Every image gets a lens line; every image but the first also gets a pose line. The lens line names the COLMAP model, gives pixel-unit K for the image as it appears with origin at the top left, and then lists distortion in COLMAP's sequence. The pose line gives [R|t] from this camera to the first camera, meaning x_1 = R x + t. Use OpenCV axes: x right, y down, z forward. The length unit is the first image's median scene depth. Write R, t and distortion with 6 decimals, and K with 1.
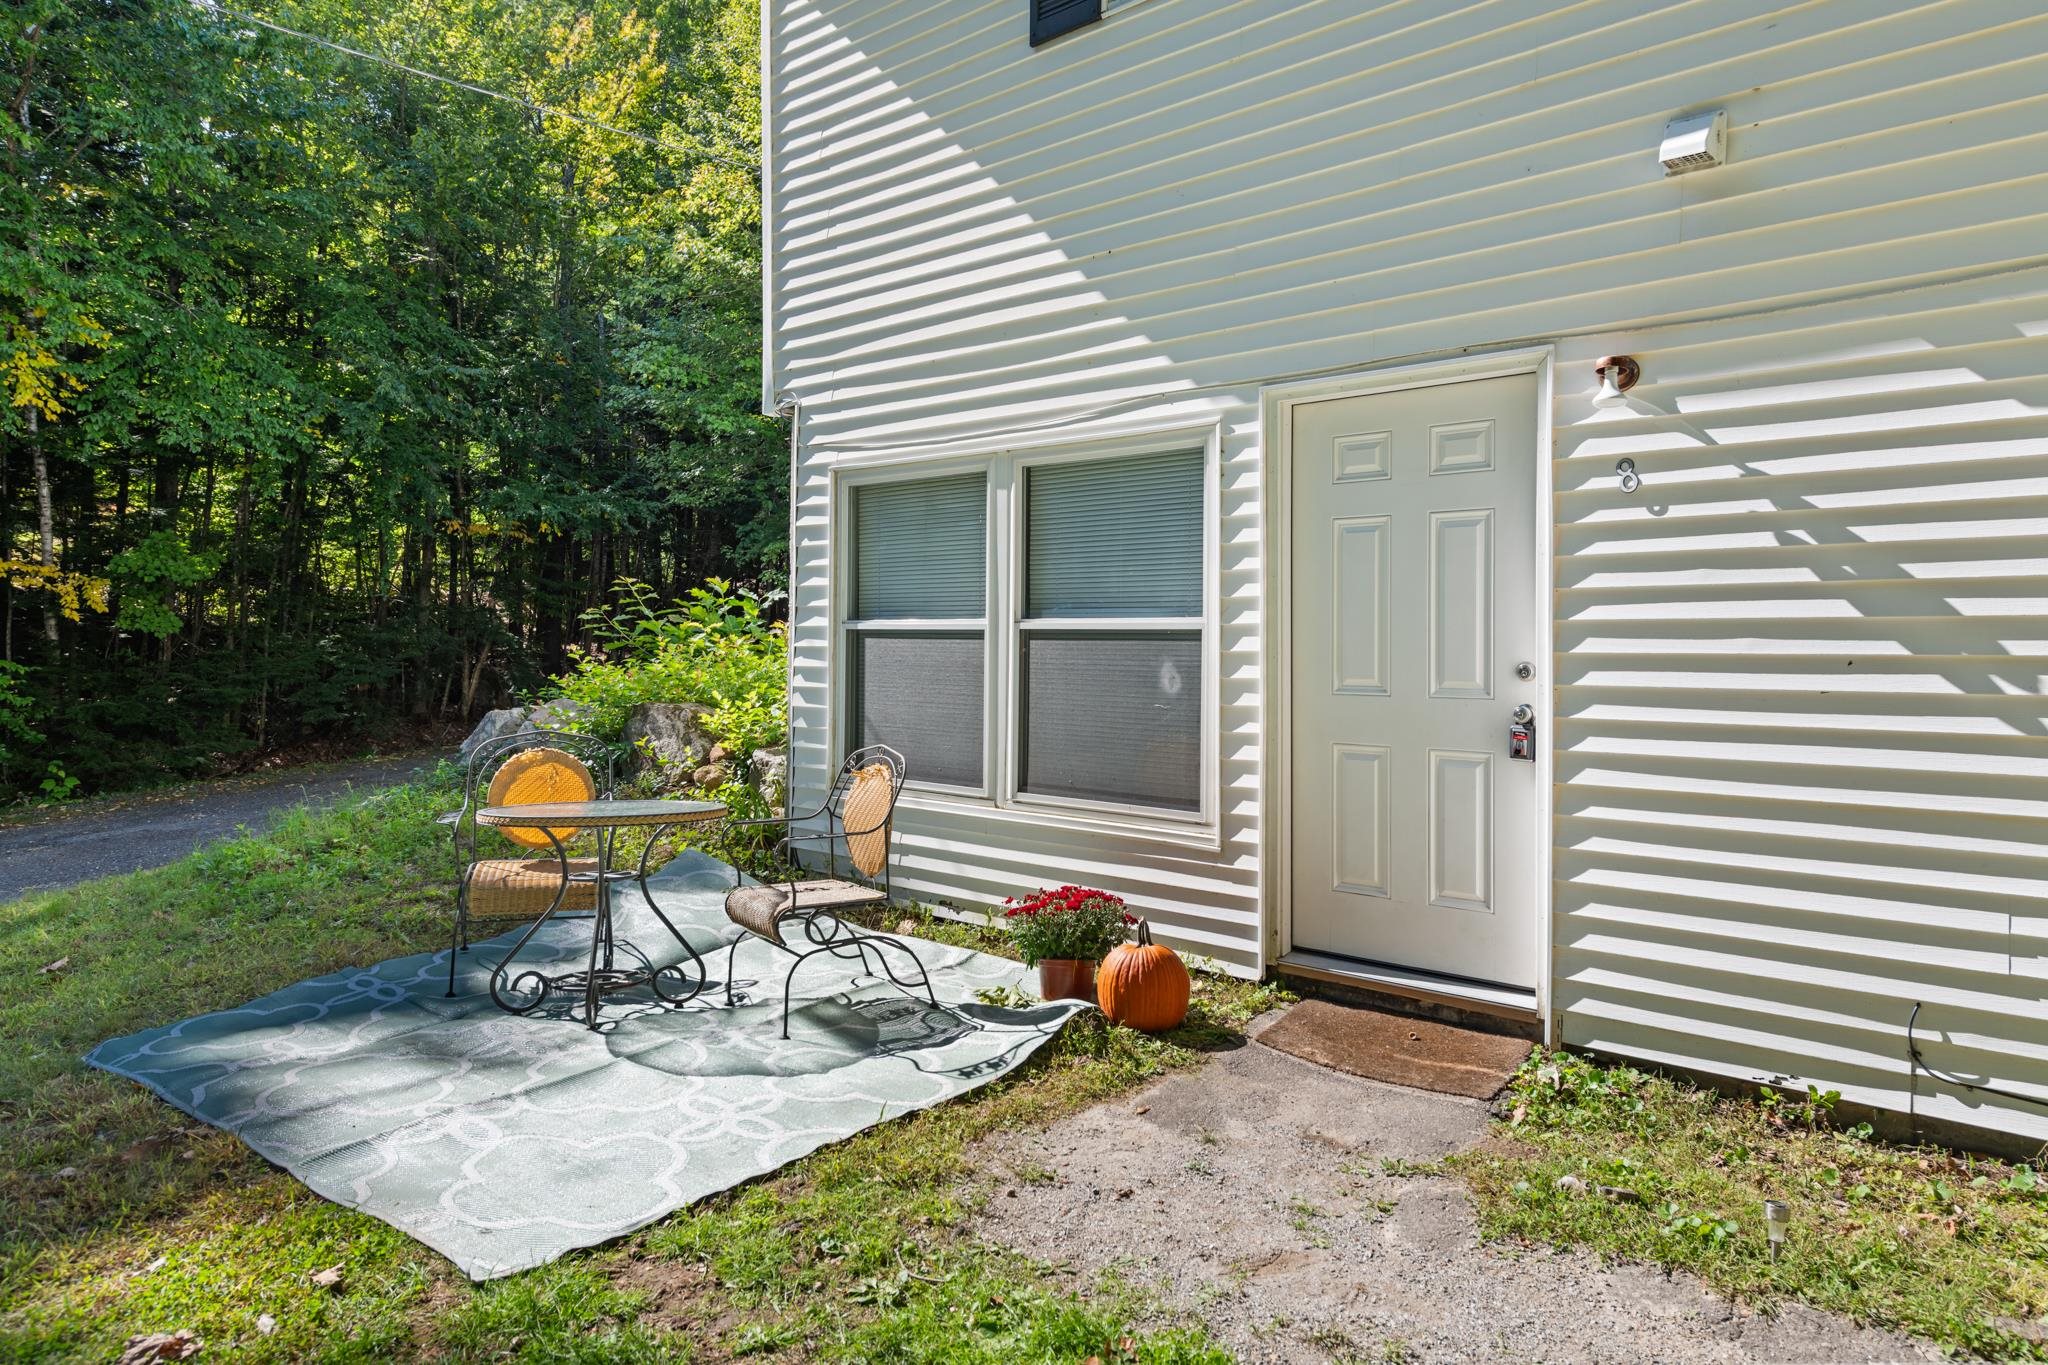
lens RADIAL K [[1246.7, 0, 1008.5], [0, 1246.7, 630.8], [0, 0, 1]] dist [-0.006897, -0.003611]
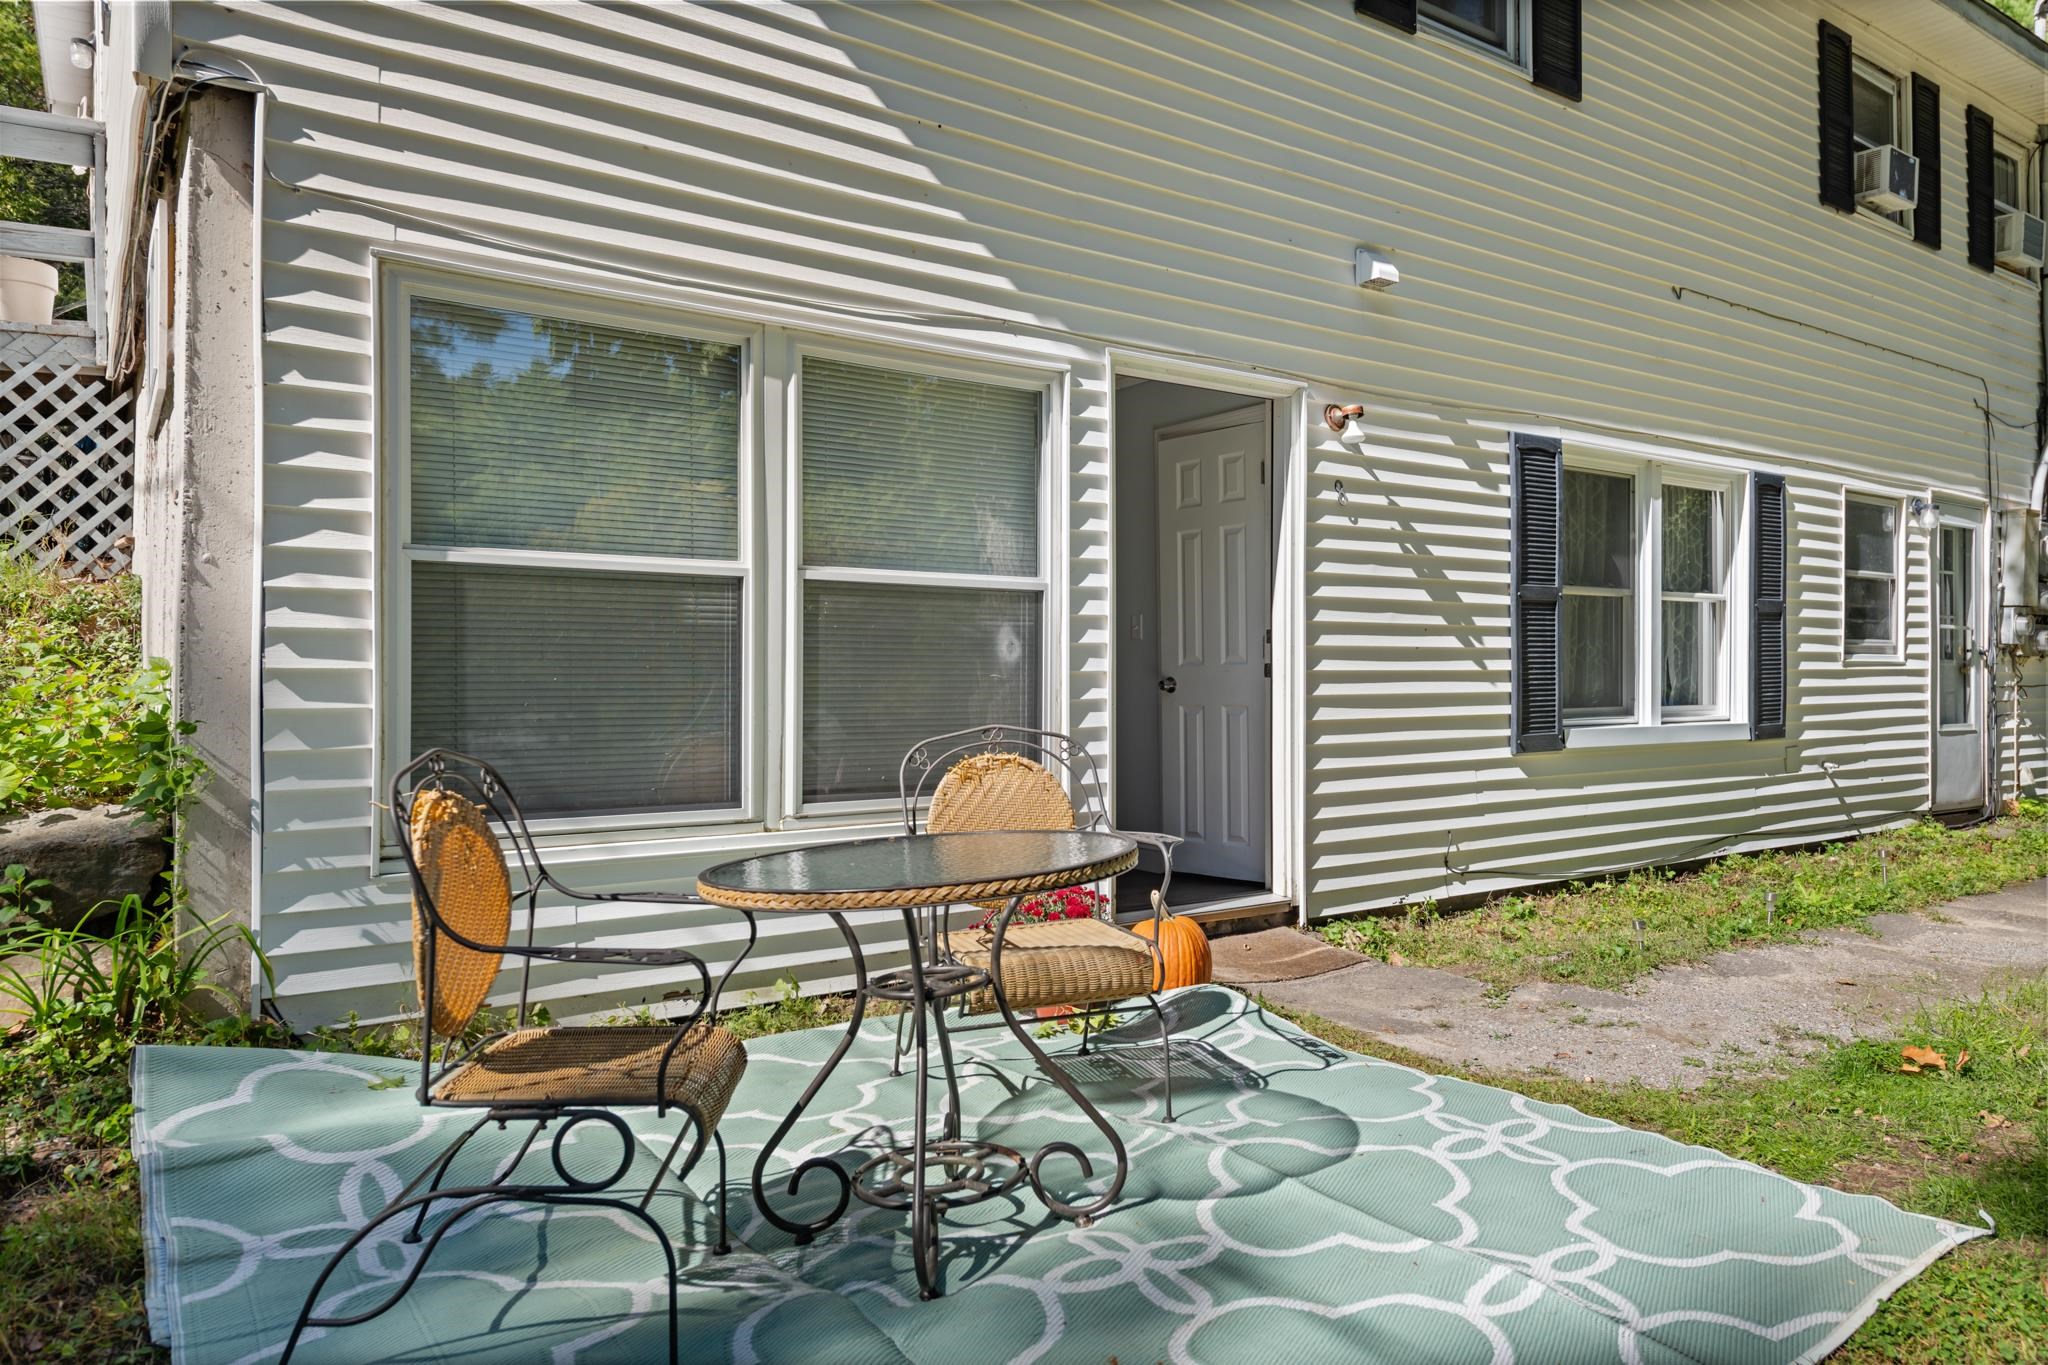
lens RADIAL K [[1390.2, 0, 1023.2], [0, 1390.2, 679.3], [0, 0, 1]] dist [-0.003004, -0.001285]
pose [[0.219632, -0.001757, 0.975581, -0.881061], [-0.002423, 0.999994, 0.002346, 0.064506], [-0.975580, -0.002879, 0.219627, 0.817981]]
